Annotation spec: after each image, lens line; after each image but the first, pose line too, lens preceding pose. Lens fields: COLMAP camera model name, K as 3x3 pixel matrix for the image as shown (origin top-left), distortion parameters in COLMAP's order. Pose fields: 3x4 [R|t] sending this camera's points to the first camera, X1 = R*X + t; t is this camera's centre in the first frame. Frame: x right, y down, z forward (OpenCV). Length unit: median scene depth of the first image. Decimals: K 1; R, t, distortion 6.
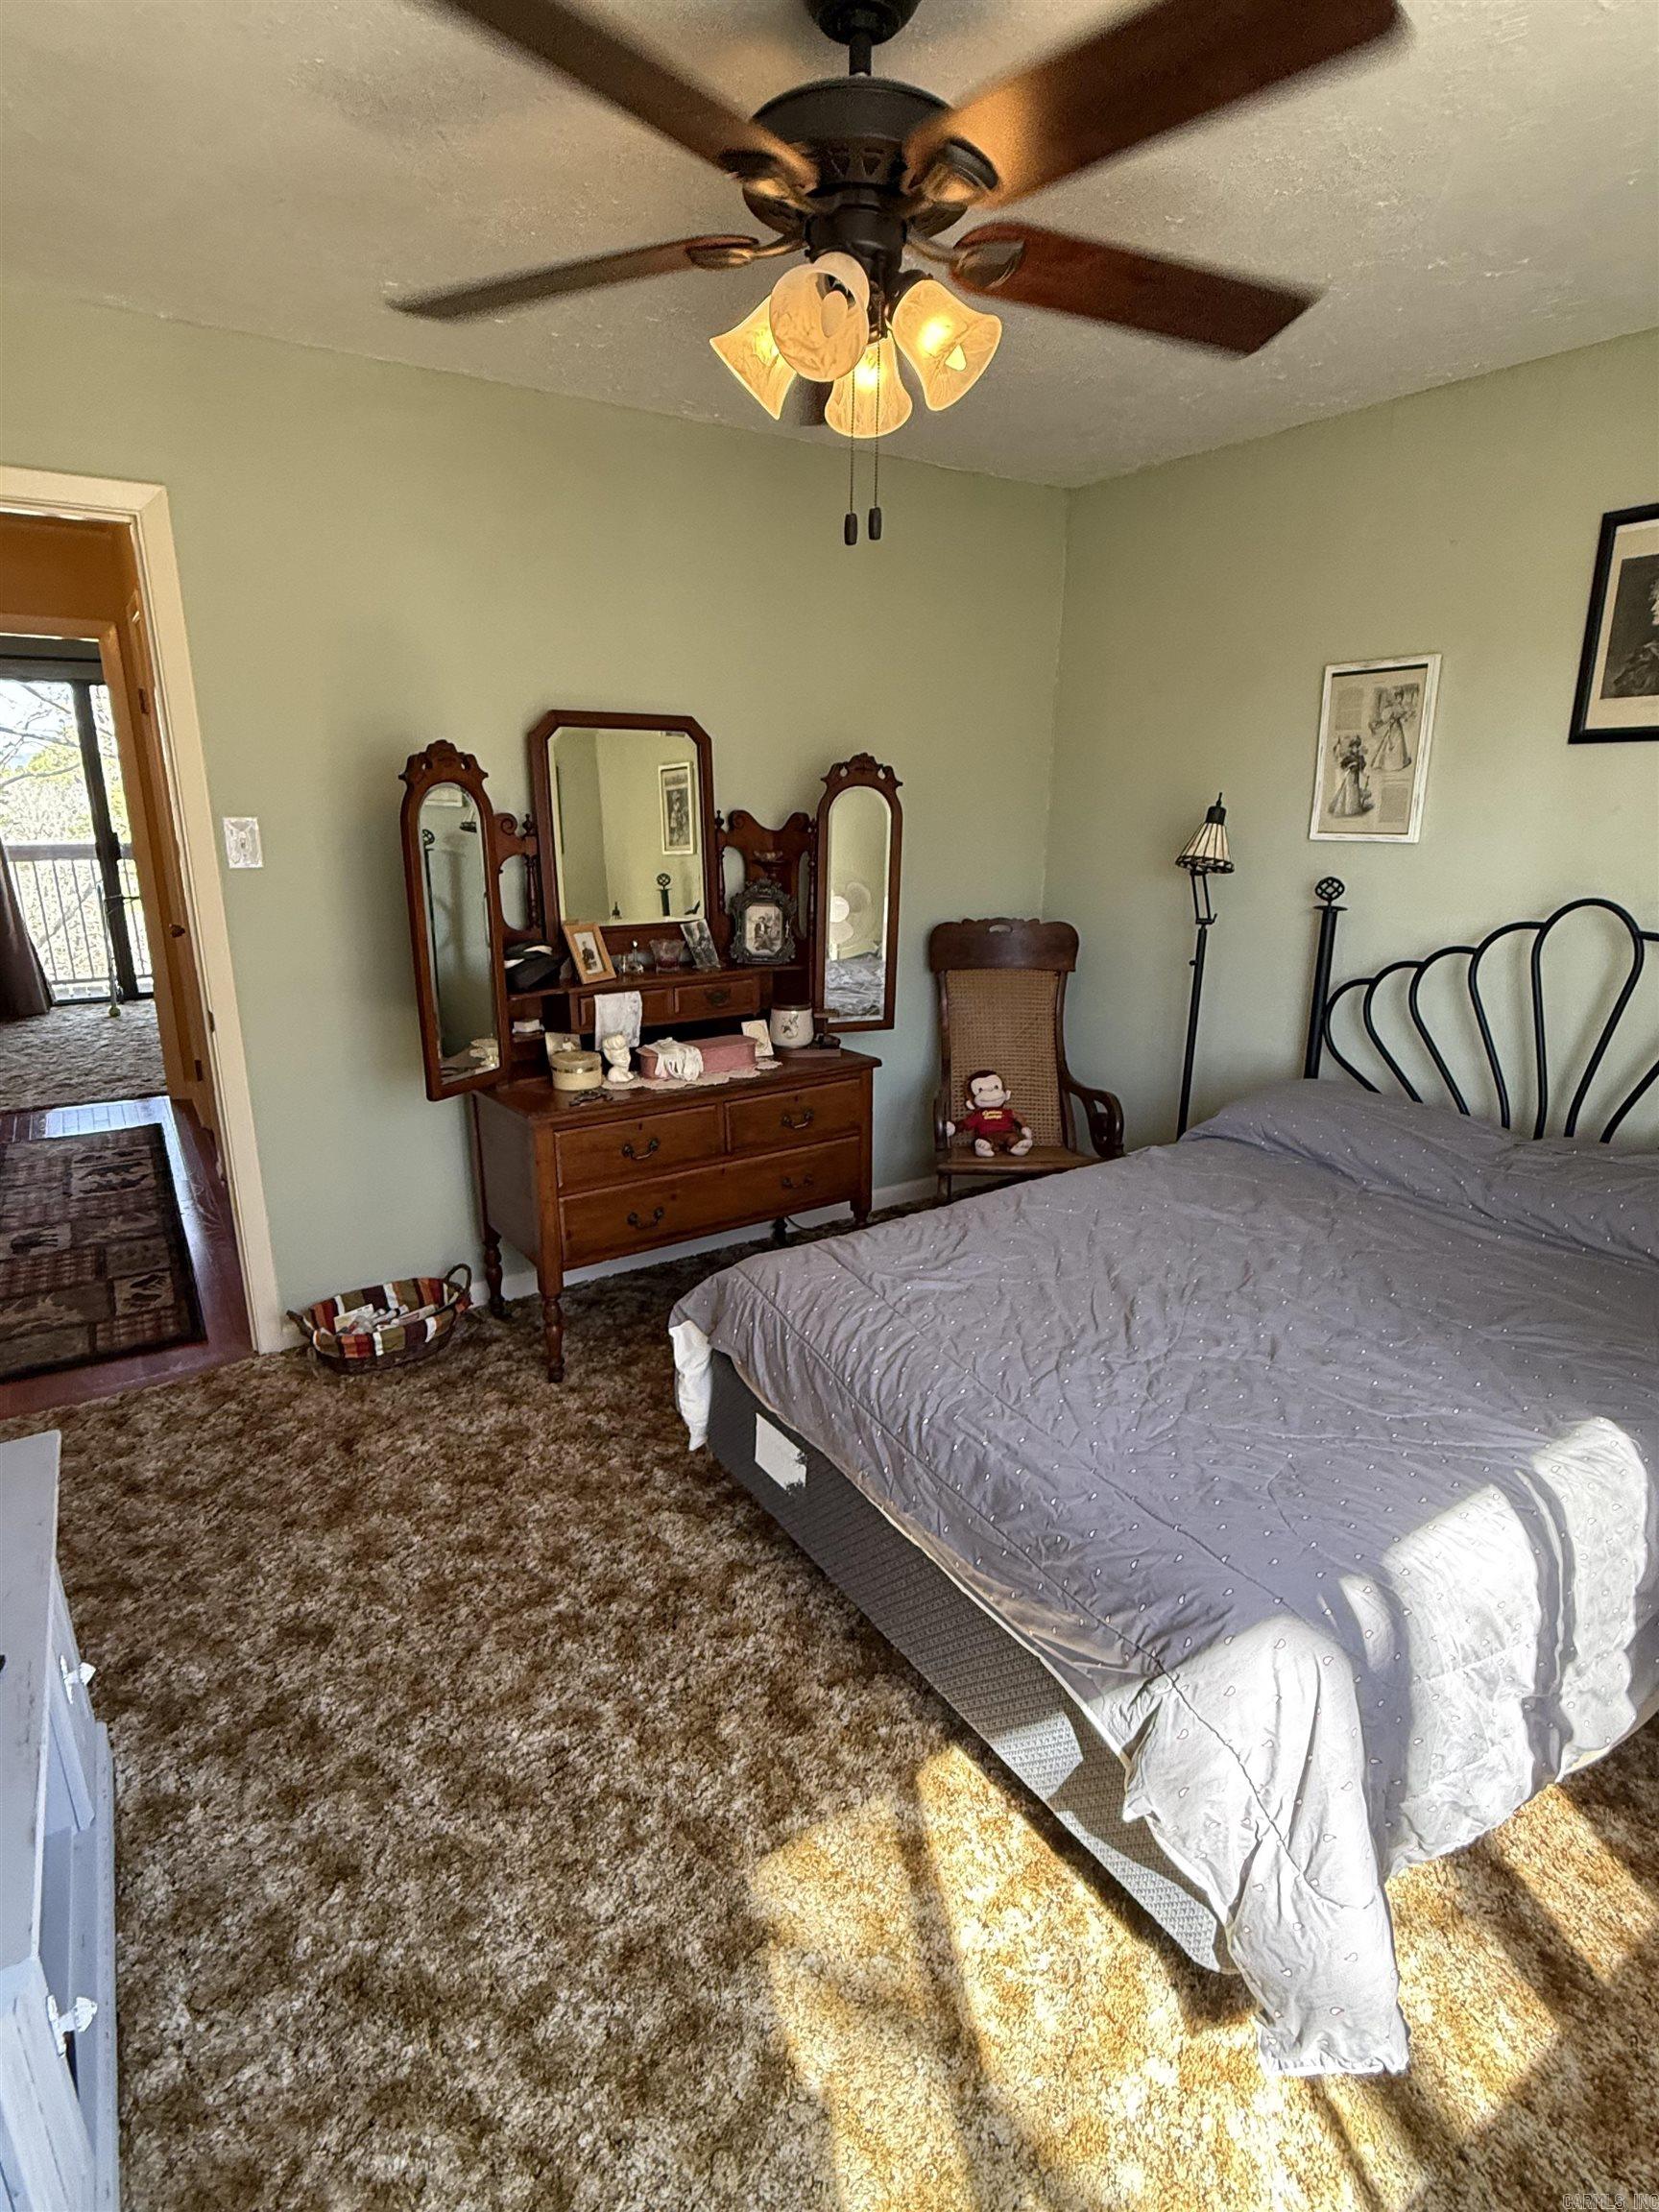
lens RADIAL K [[1132.2, 0, 831.5], [0, 1132.2, 1101.9], [0, 0, 1]] dist [-0.000688, -0.000030]
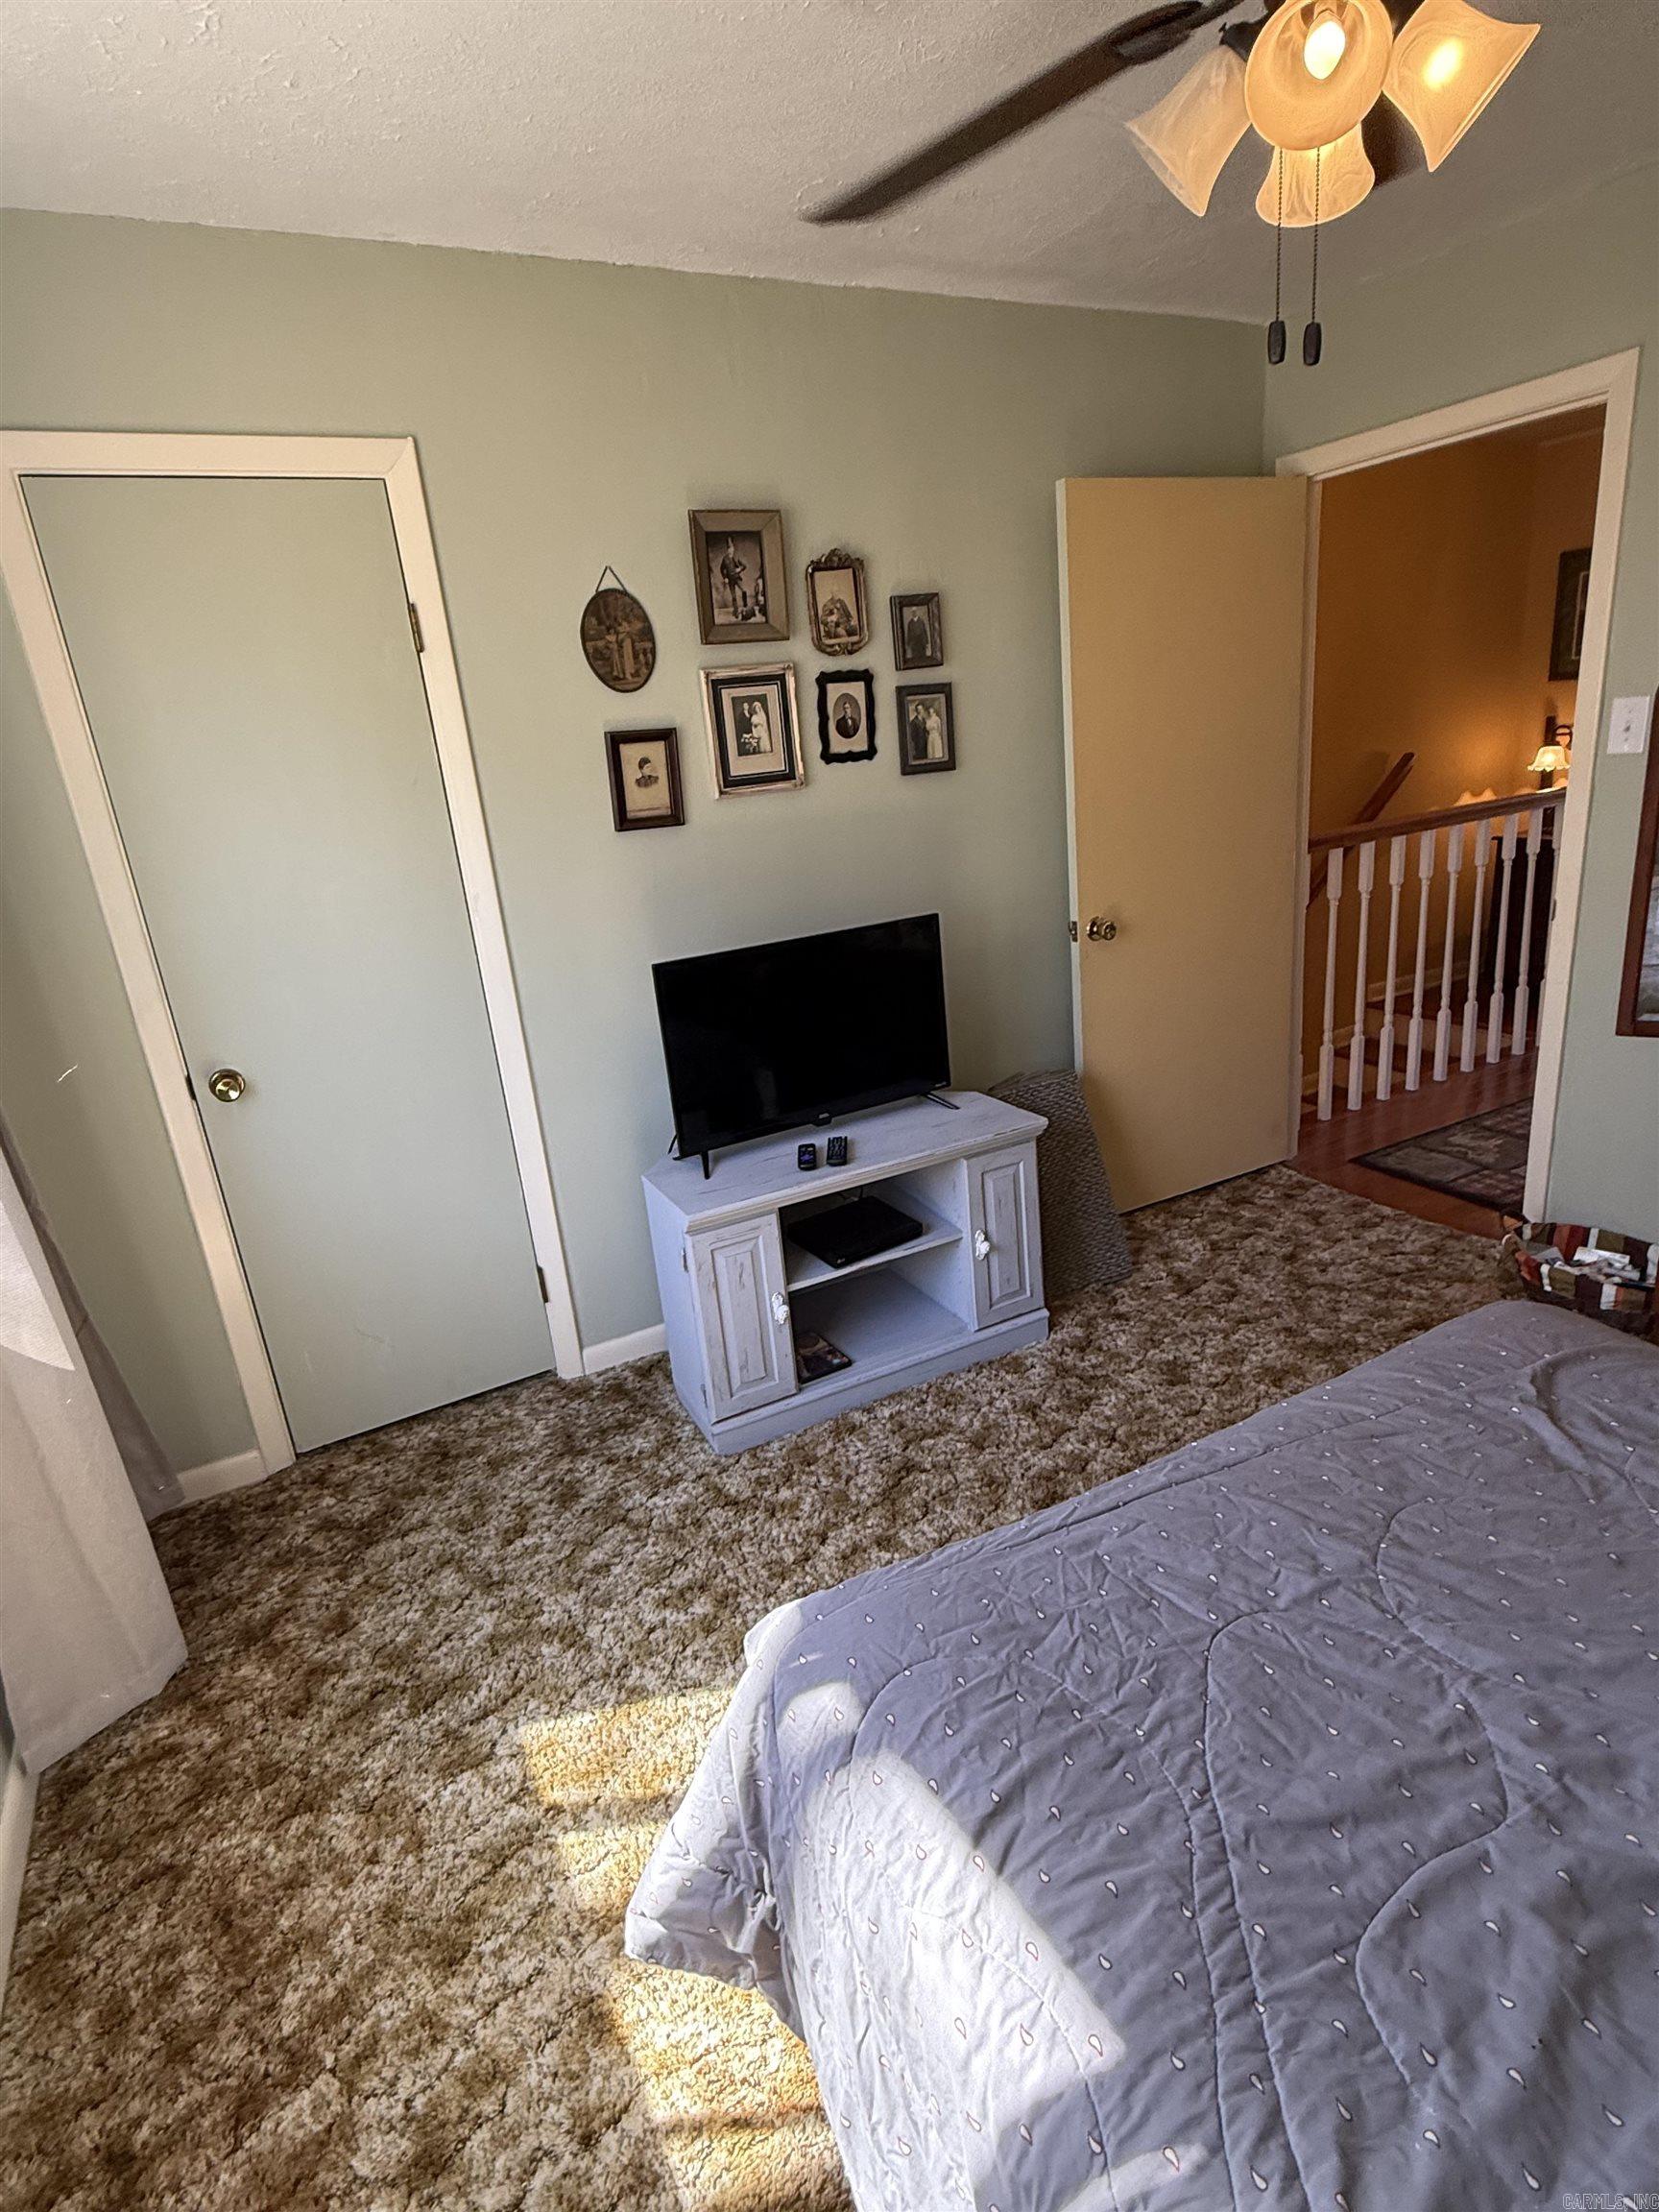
lens RADIAL K [[1132.2, 0, 831.6], [0, 1132.2, 1105.9], [0, 0, 1]] dist [-0.000688, -0.000030]
pose [[-0.078603, 0.307113, -0.948422, 0.618826], [-0.189583, 0.929398, 0.316665, -0.130184], [0.978713, 0.204696, -0.014831, 0.511210]]
